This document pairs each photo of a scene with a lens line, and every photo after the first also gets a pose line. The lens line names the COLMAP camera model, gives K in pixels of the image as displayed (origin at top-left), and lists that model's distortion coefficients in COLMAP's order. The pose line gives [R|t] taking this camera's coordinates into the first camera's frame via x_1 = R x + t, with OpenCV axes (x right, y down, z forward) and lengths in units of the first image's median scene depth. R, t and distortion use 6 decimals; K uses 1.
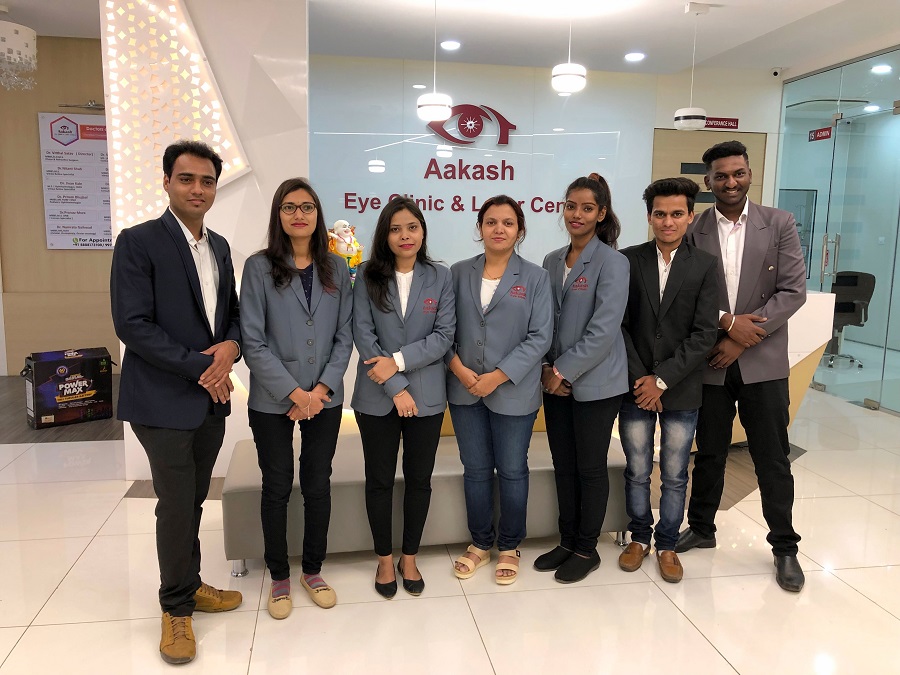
lens RADIAL K [[740.2, 0, 456.3], [0, 740.2, 336.5], [0, 0, 1]] dist [0.011441, -0.014606]
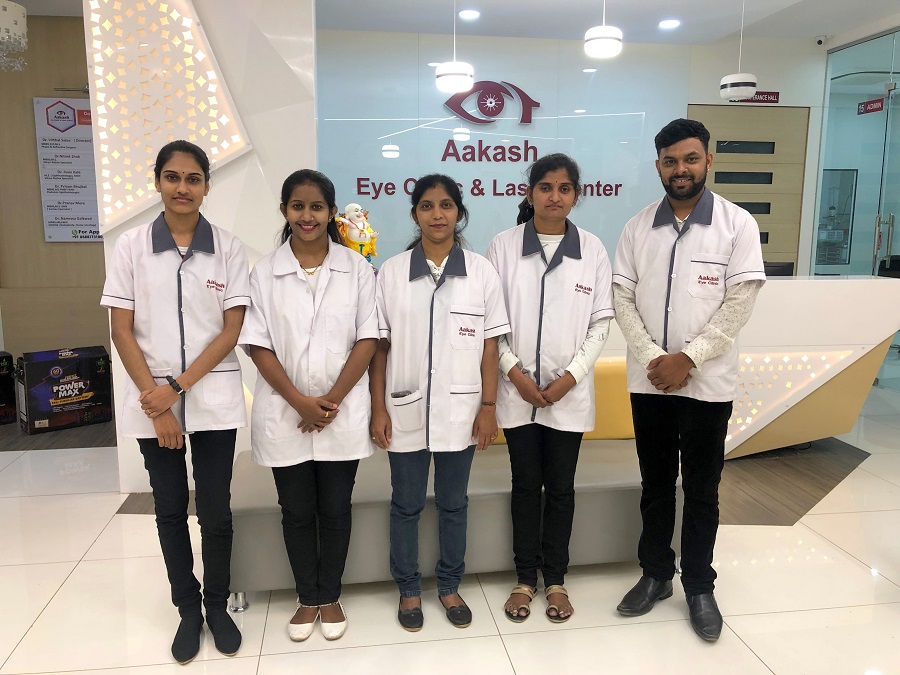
lens RADIAL K [[740.2, 0, 452.8], [0, 740.2, 336.4], [0, 0, 1]] dist [0.011441, -0.014606]
pose [[0.999647, -0.009590, -0.024765, -0.008932], [0.009884, 0.999881, 0.011808, -0.003342], [0.024648, -0.012049, 0.999624, 0.069084]]
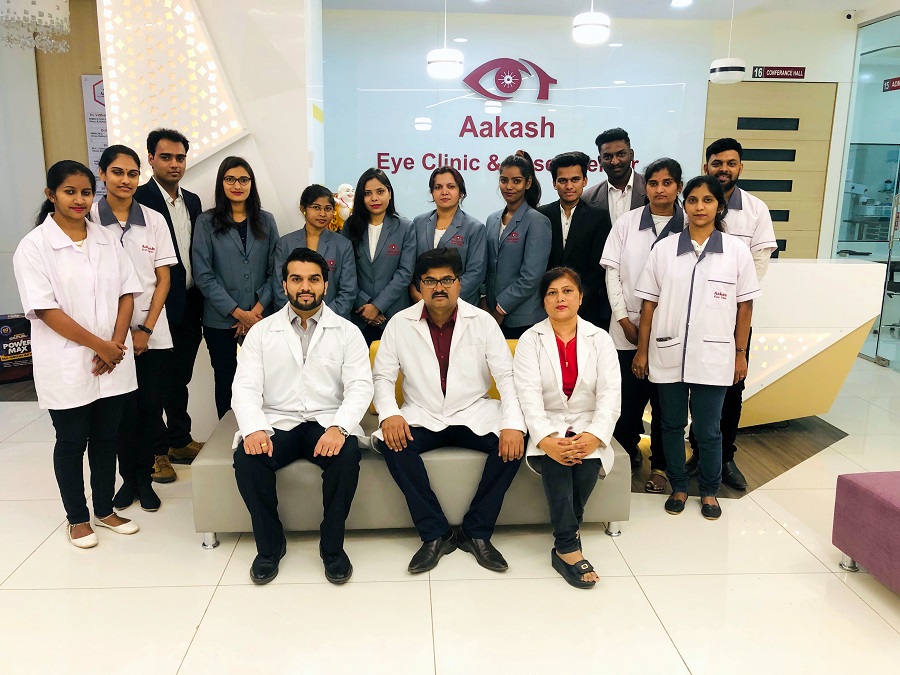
lens RADIAL K [[740.2, 0, 455.8], [0, 740.2, 333.8], [0, 0, 1]] dist [0.011441, -0.014606]
pose [[0.993985, 0.019829, -0.107710, 0.067659], [-0.013878, 0.998350, 0.055715, -0.012216], [0.108637, -0.053885, 0.992620, 0.030351]]
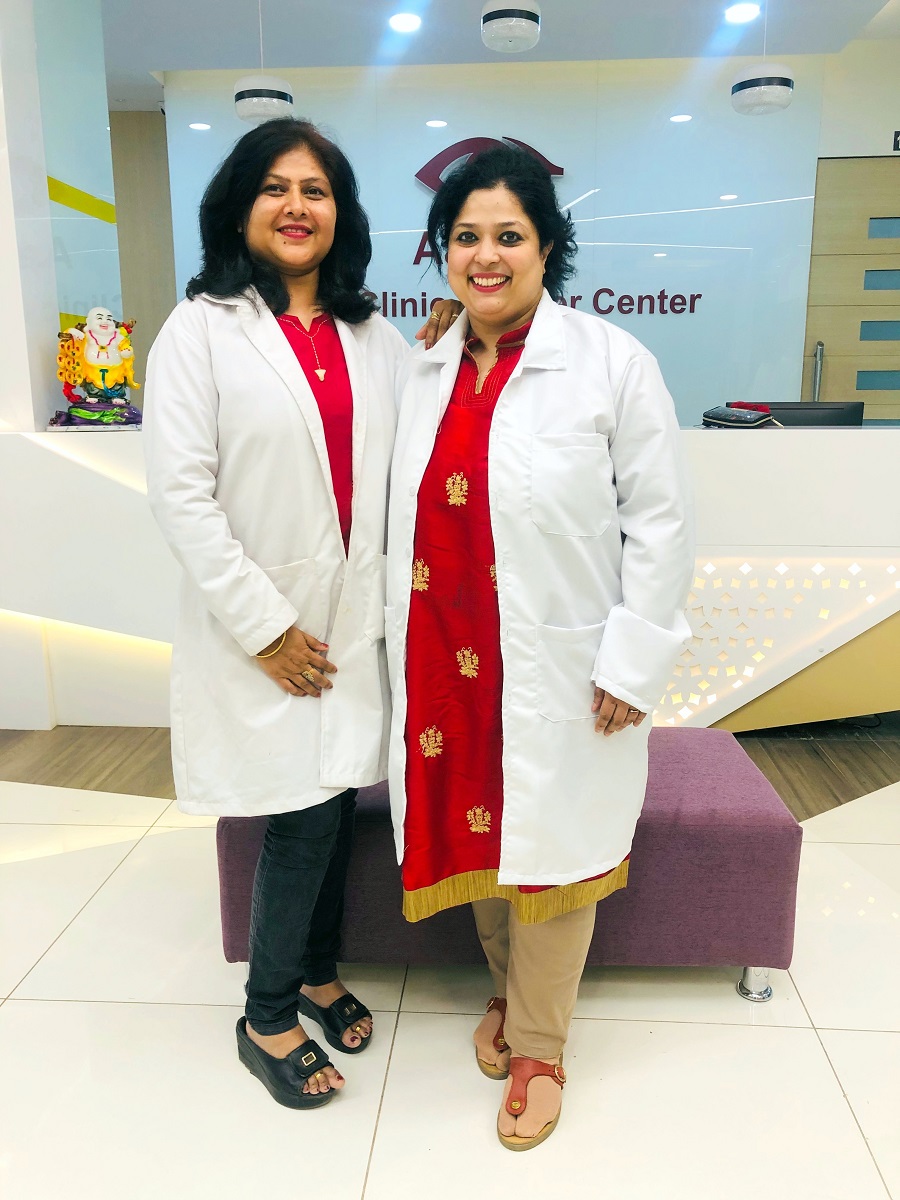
lens RADIAL K [[987.0, 0, 450.7], [0, 987.0, 598.4], [0, 0, 1]] dist [0.011441, -0.014606]
pose [[0.969084, 0.031096, -0.244765, 0.220731], [-0.015296, 0.997690, 0.066190, 0.012538], [0.246258, -0.060399, 0.967321, 0.205300]]
